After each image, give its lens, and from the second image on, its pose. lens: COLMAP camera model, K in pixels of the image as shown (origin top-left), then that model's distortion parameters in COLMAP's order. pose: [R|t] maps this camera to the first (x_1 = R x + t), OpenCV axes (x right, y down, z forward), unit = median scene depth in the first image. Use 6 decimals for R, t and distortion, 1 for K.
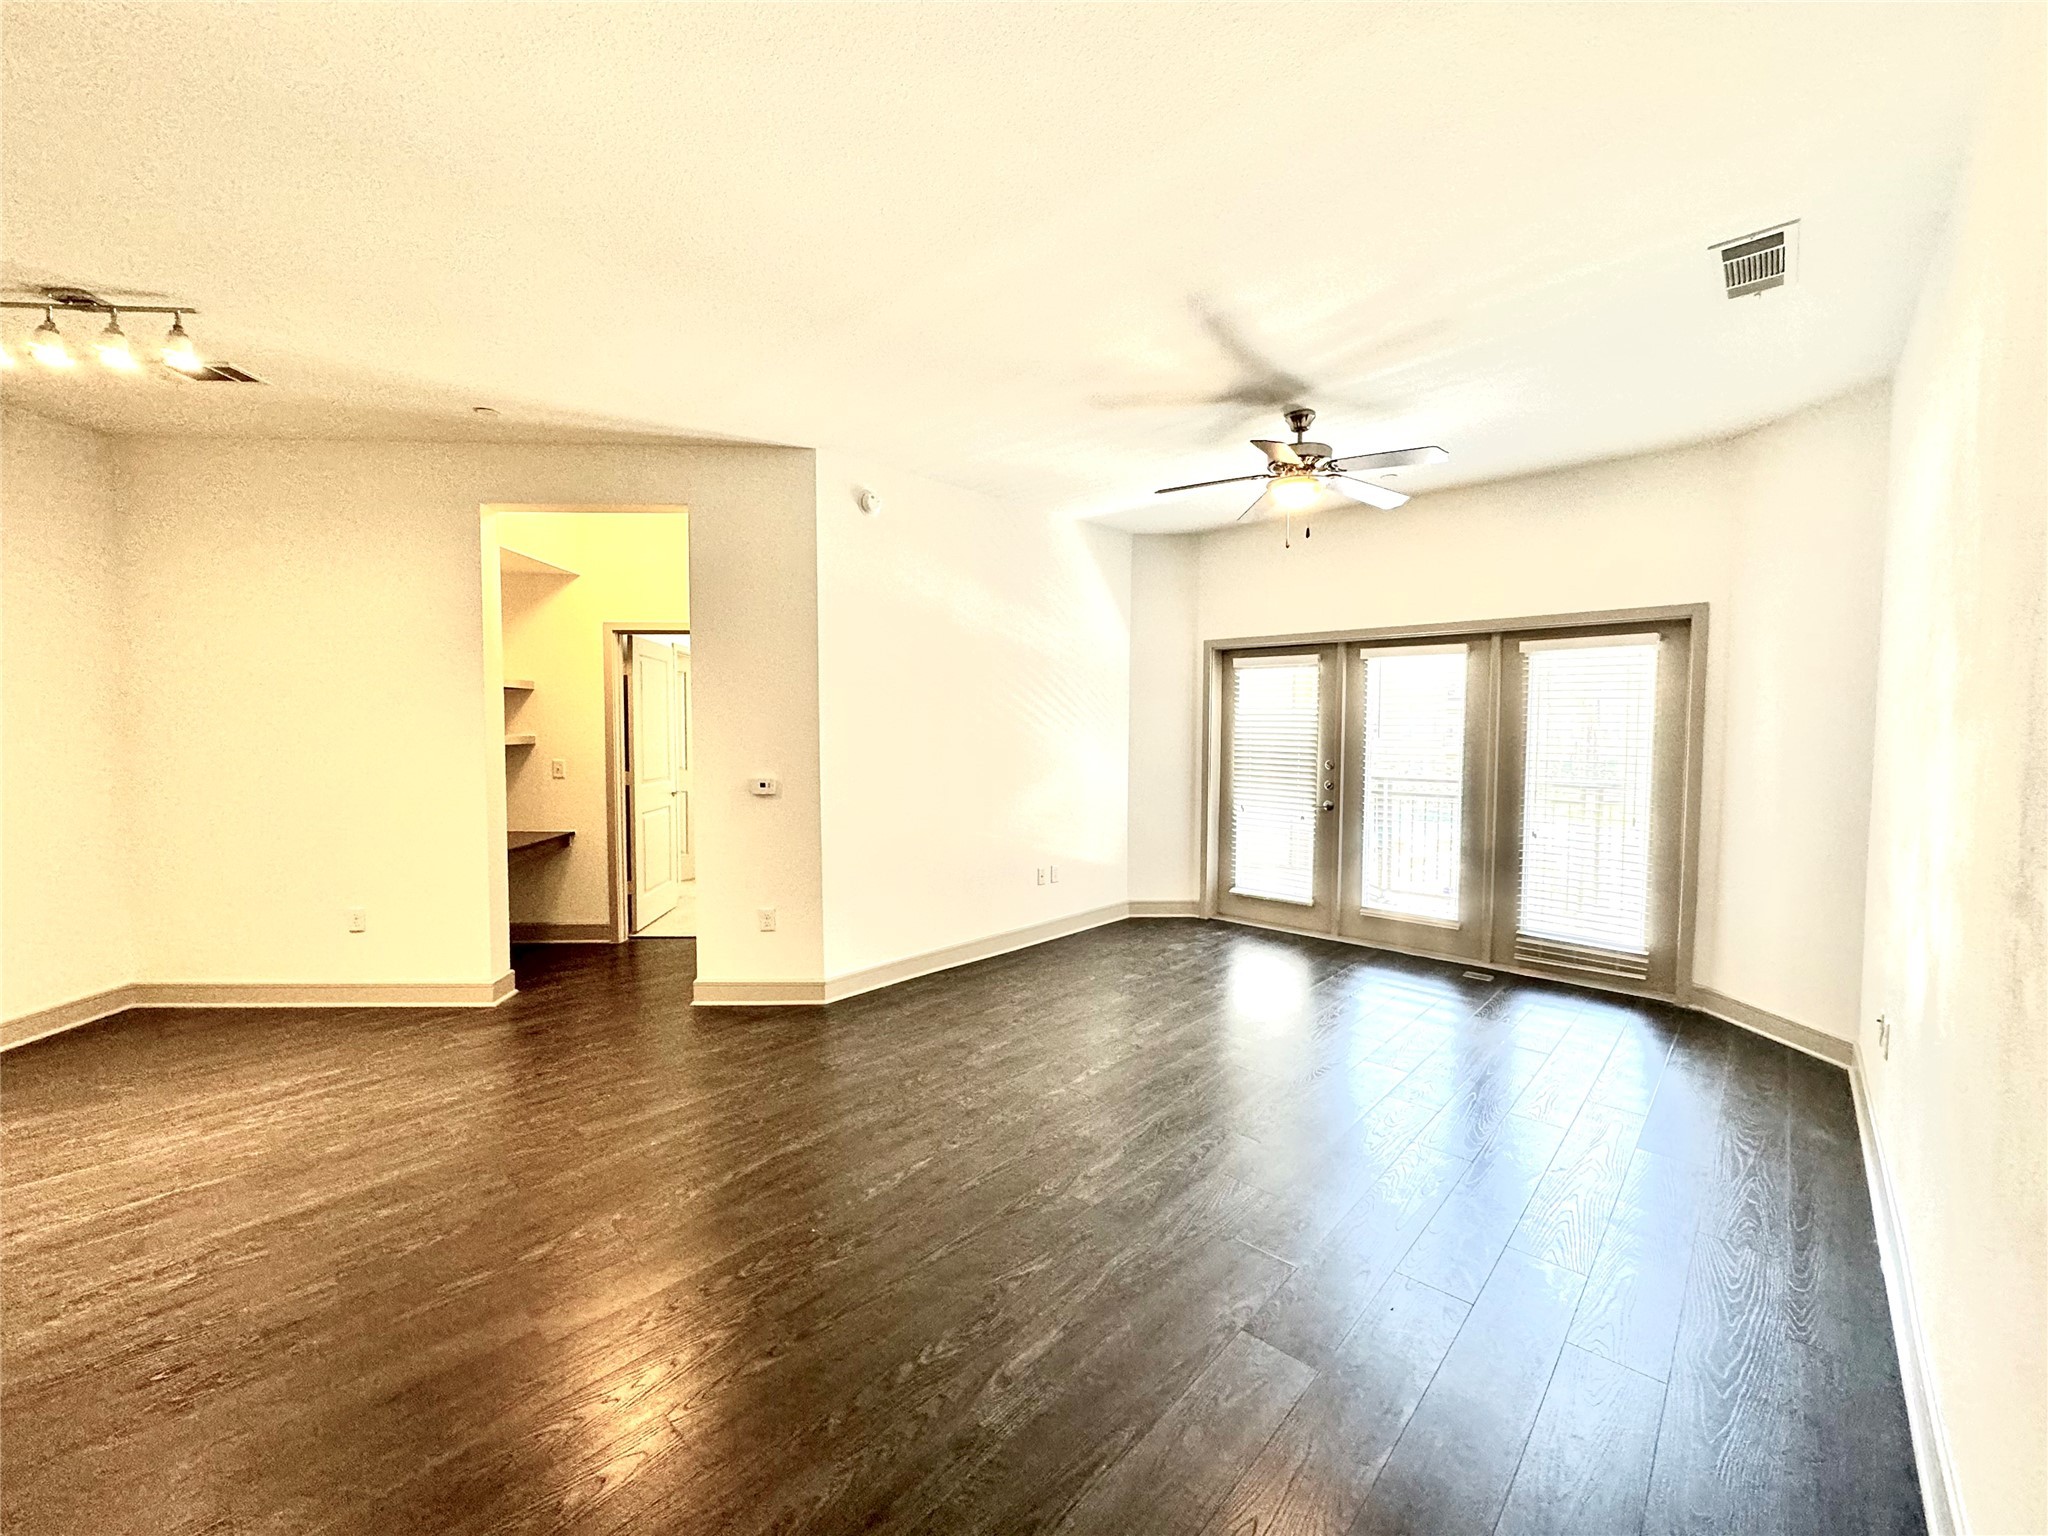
lens RADIAL K [[820.6, 0, 1019.6], [0, 820.6, 764.5], [0, 0, 1]] dist [-0.001809, 0.000057]
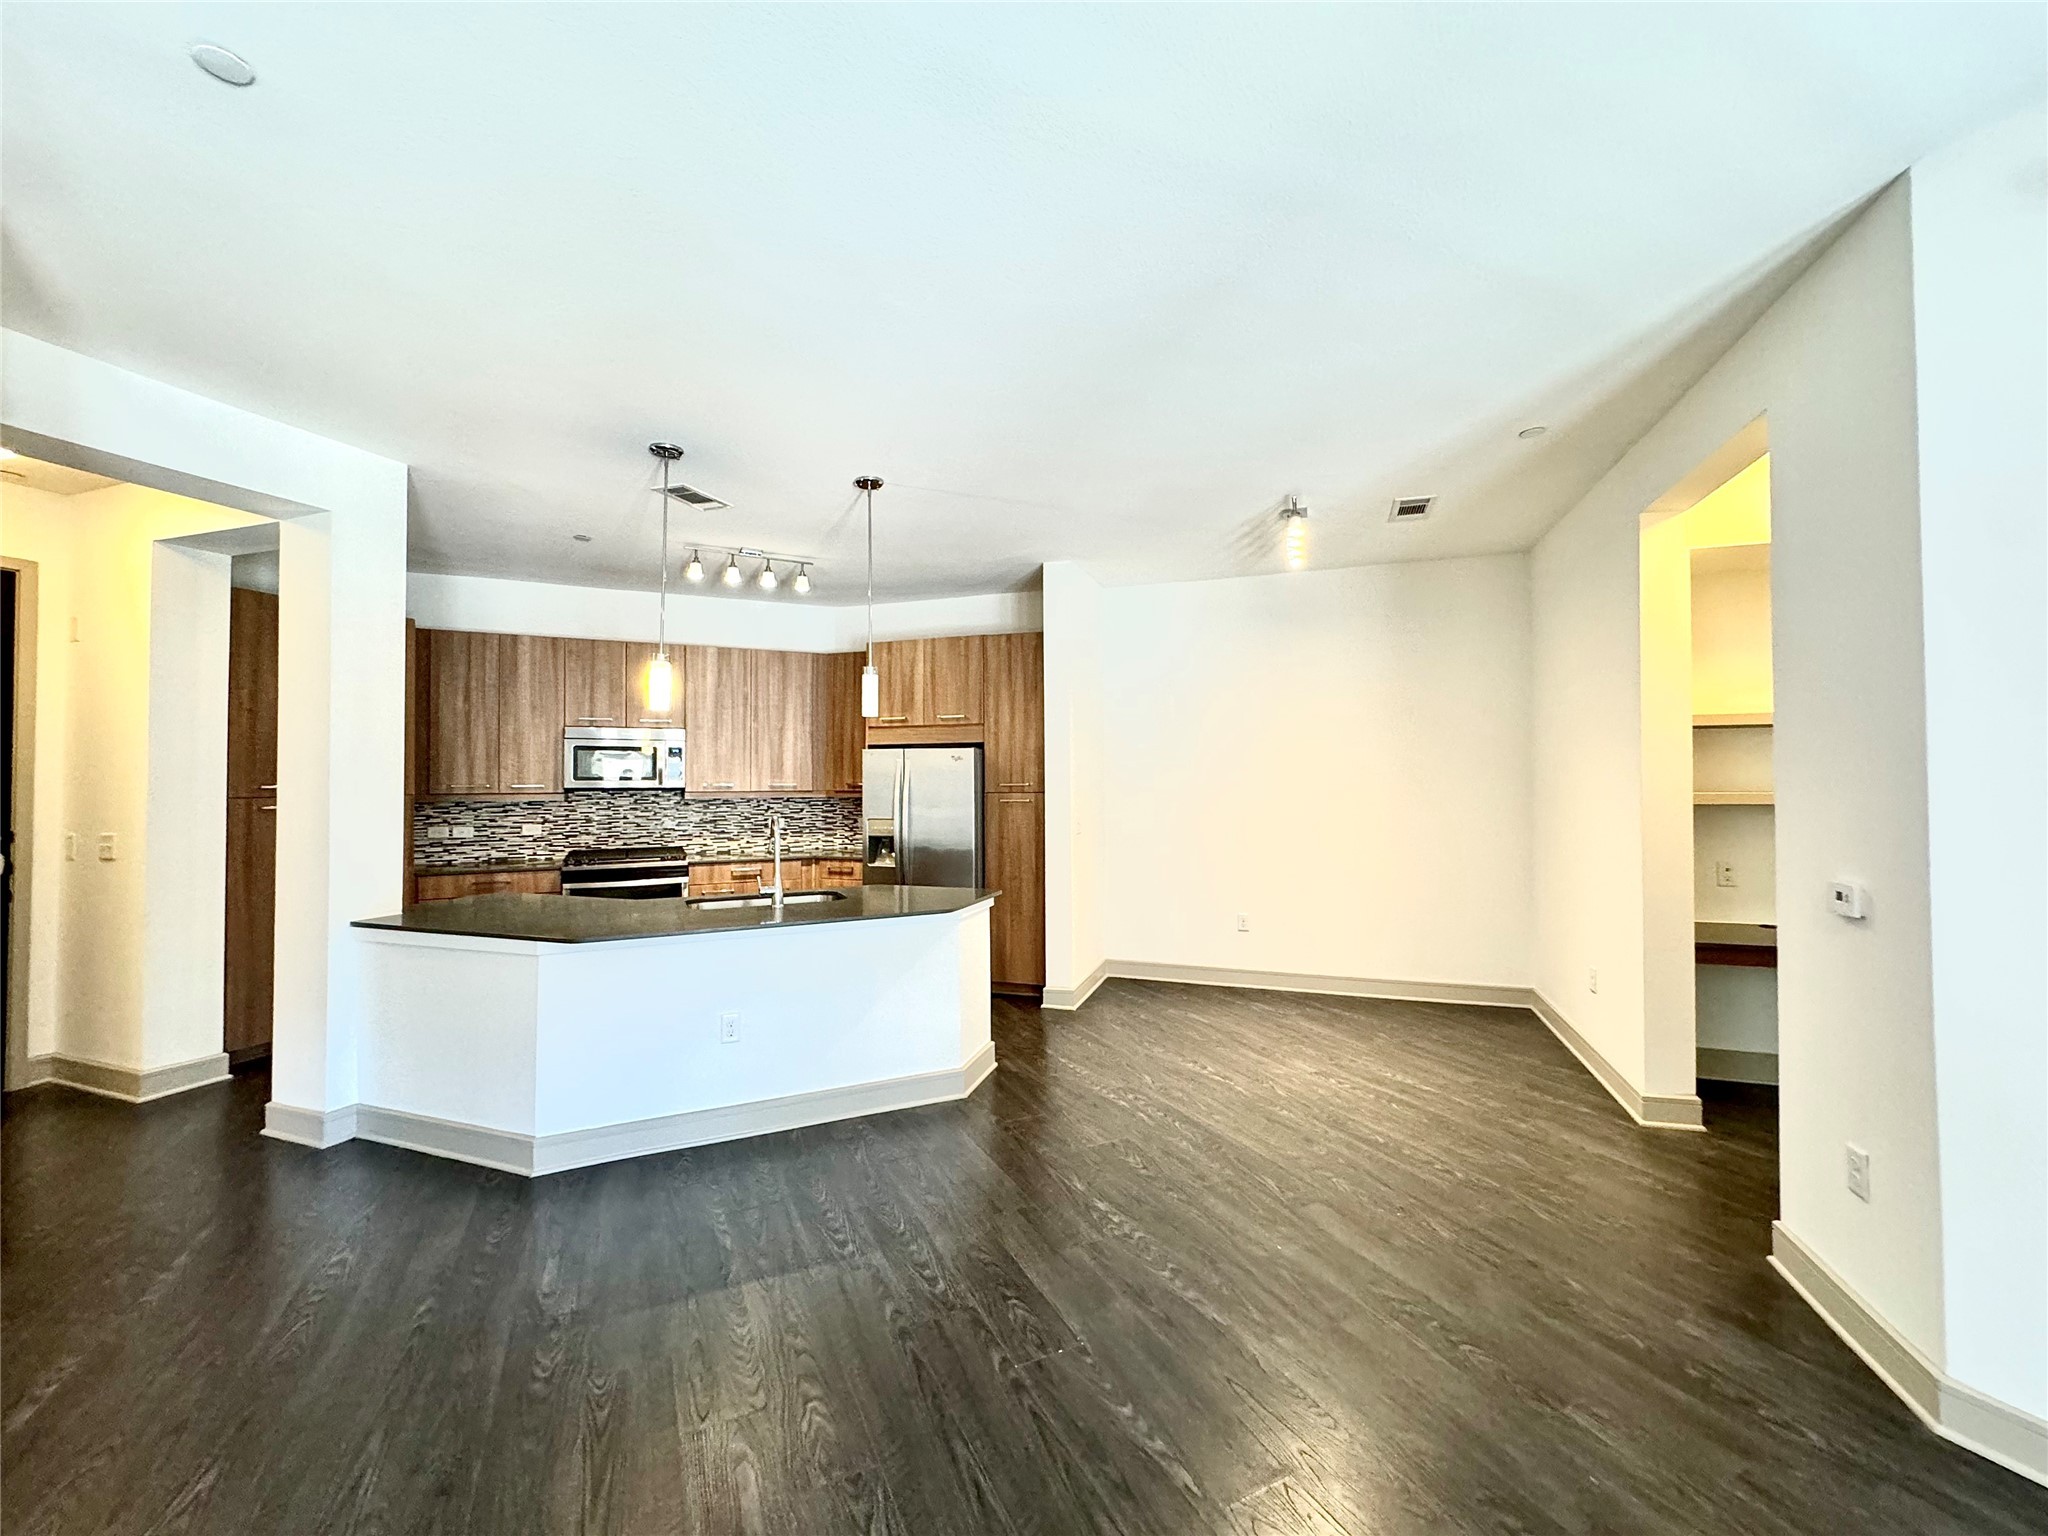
lens RADIAL K [[820.6, 0, 1024.0], [0, 820.6, 763.5], [0, 0, 1]] dist [-0.001809, 0.000057]
pose [[-0.356490, -0.018193, -0.934122, 0.327640], [-0.037282, 0.999291, -0.005234, -0.034049], [0.933555, 0.032960, -0.356916, 0.681674]]
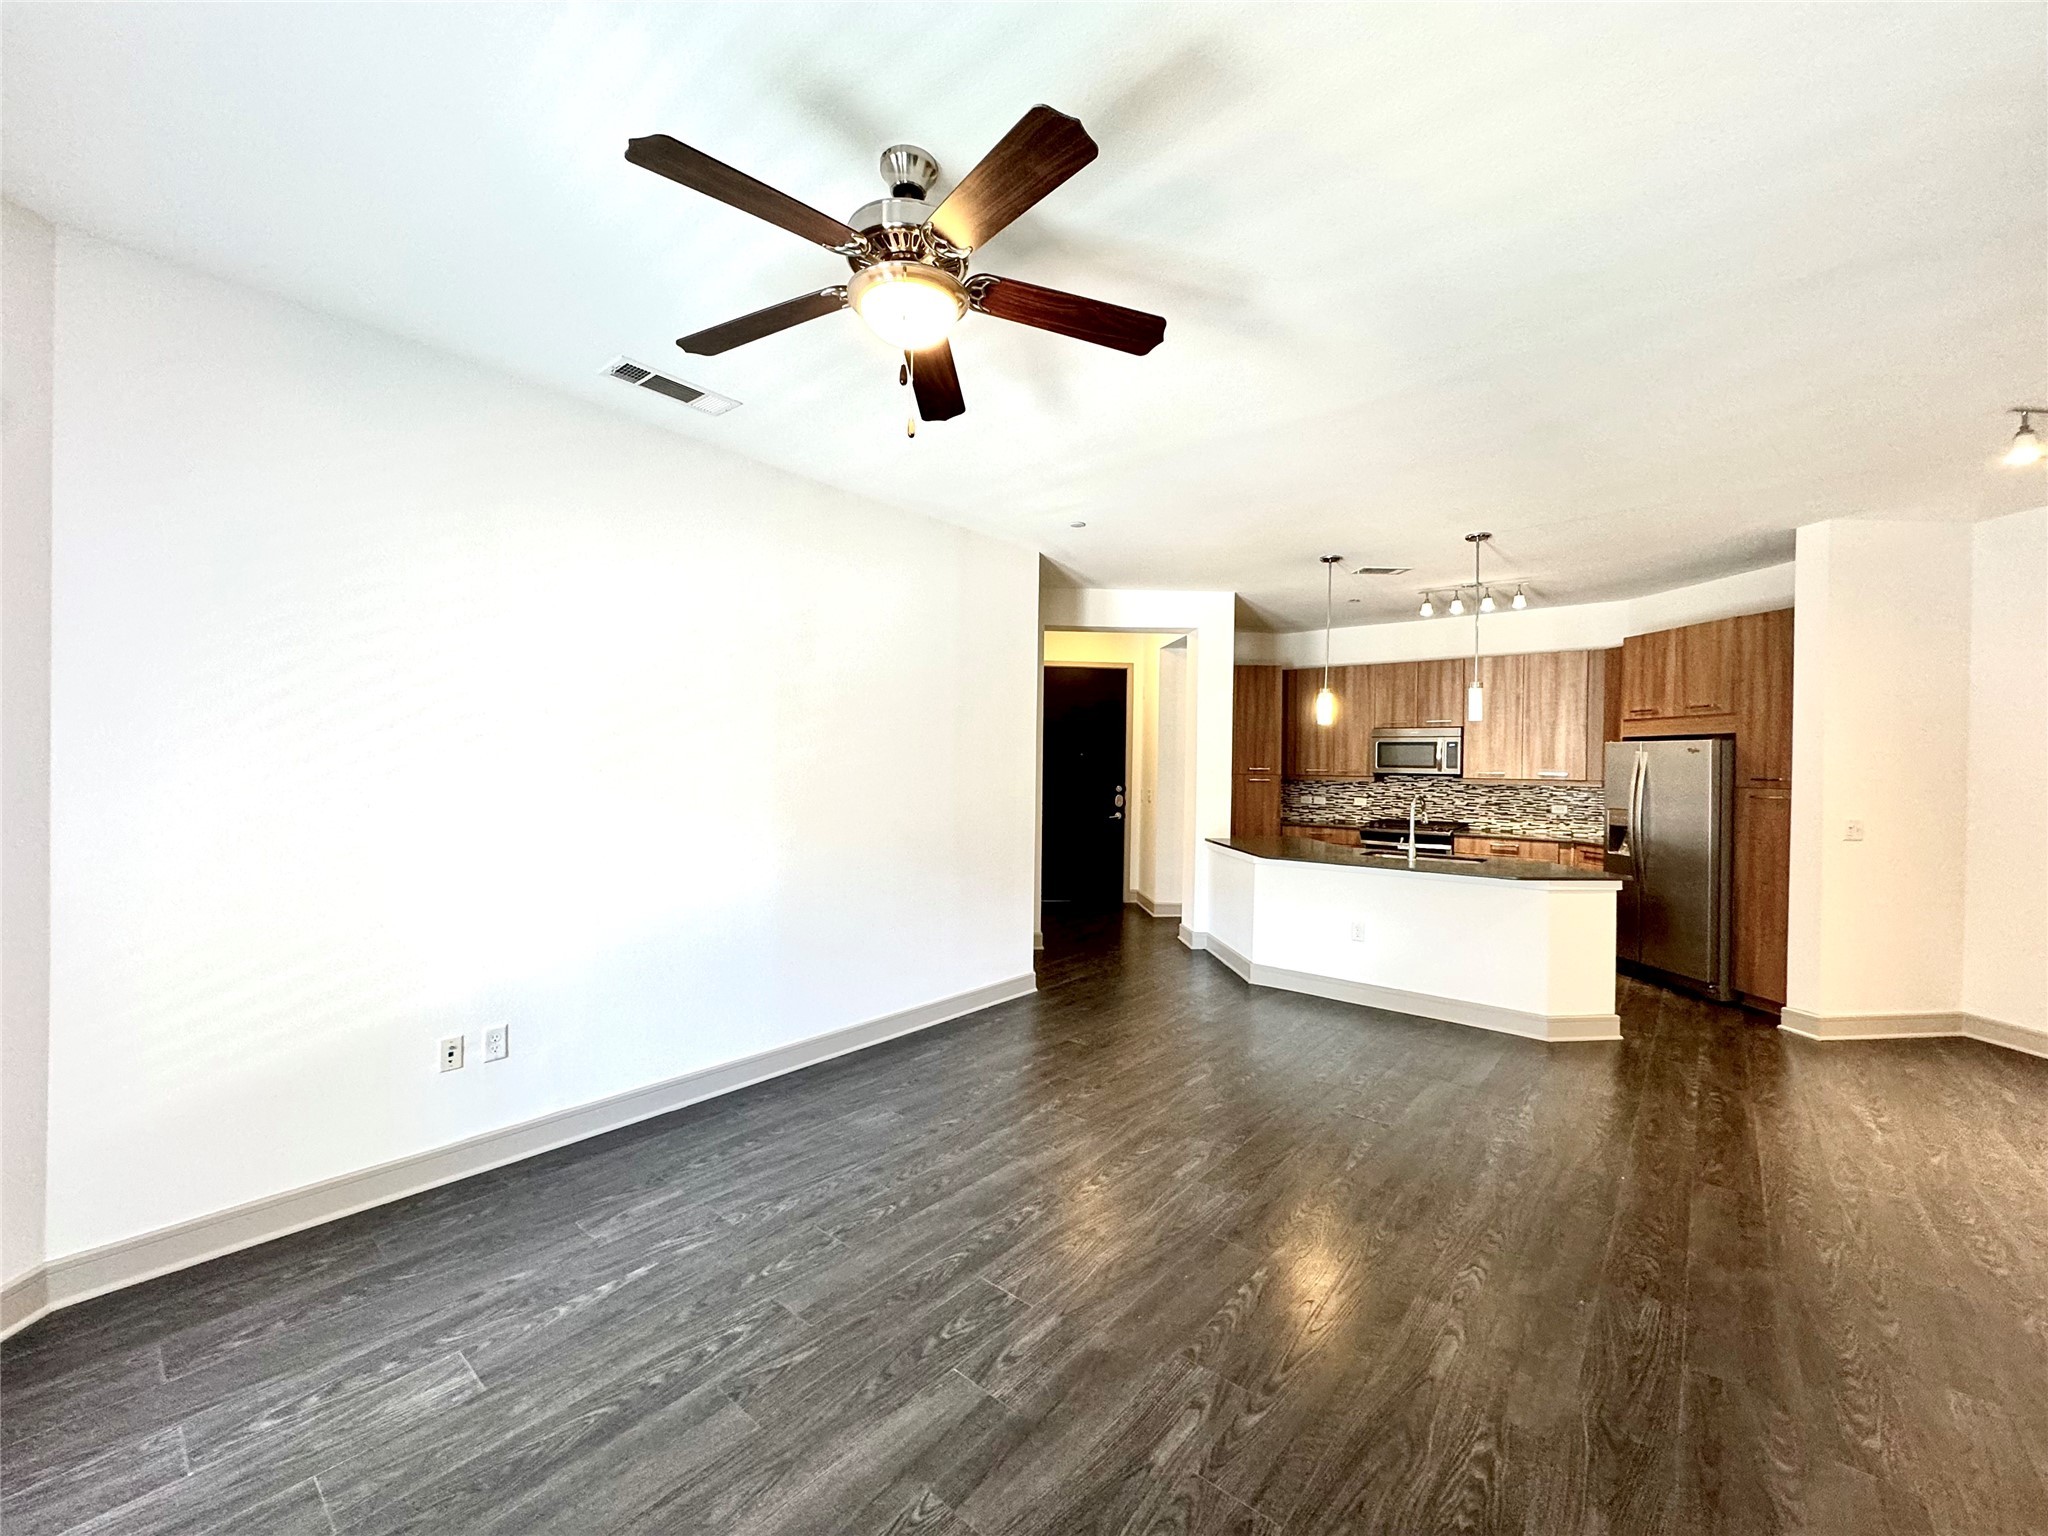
lens RADIAL K [[820.6, 0, 1021.2], [0, 820.6, 765.9], [0, 0, 1]] dist [-0.001809, 0.000057]
pose [[-0.998324, -0.012906, -0.056410, 0.251626], [-0.015686, 0.998669, 0.049128, -0.066083], [0.055701, 0.049931, -0.997198, 1.289932]]
